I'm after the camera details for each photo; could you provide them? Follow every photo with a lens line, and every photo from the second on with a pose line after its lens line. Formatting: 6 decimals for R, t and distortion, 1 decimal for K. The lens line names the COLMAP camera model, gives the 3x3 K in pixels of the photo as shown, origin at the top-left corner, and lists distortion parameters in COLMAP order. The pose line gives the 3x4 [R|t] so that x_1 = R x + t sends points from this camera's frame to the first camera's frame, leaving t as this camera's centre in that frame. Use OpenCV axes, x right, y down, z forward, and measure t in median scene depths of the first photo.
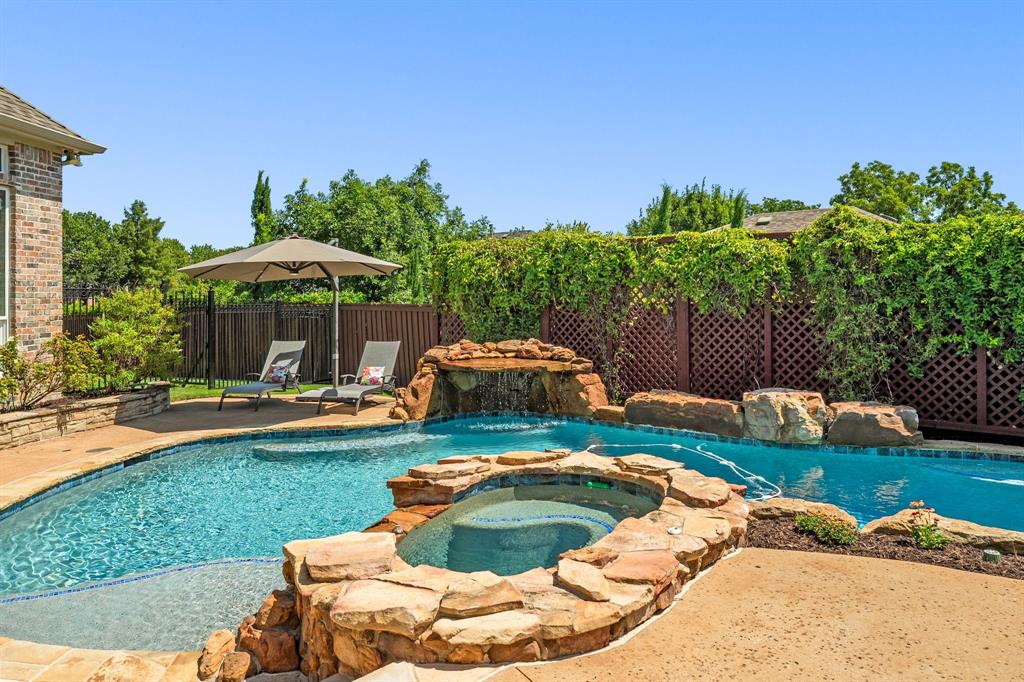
lens RADIAL K [[457.0, 0, 516.7], [0, 457.0, 344.6], [0, 0, 1]] dist [0.024036, 0.000051]
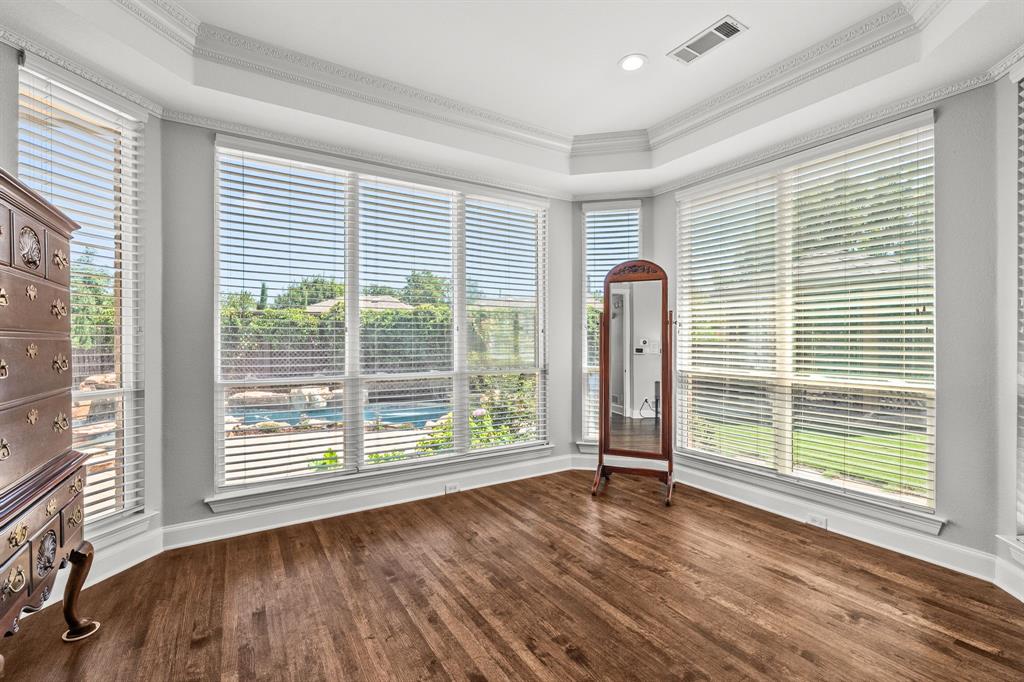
lens RADIAL K [[457.0, 0, 516.7], [0, 457.0, 344.6], [0, 0, 1]] dist [0.024036, 0.000051]
pose [[0.884218, -0.008945, 0.466988, 0.437955], [0.049743, 0.995934, -0.075108, 0.113153], [-0.464417, 0.089641, 0.881068, -1.350964]]
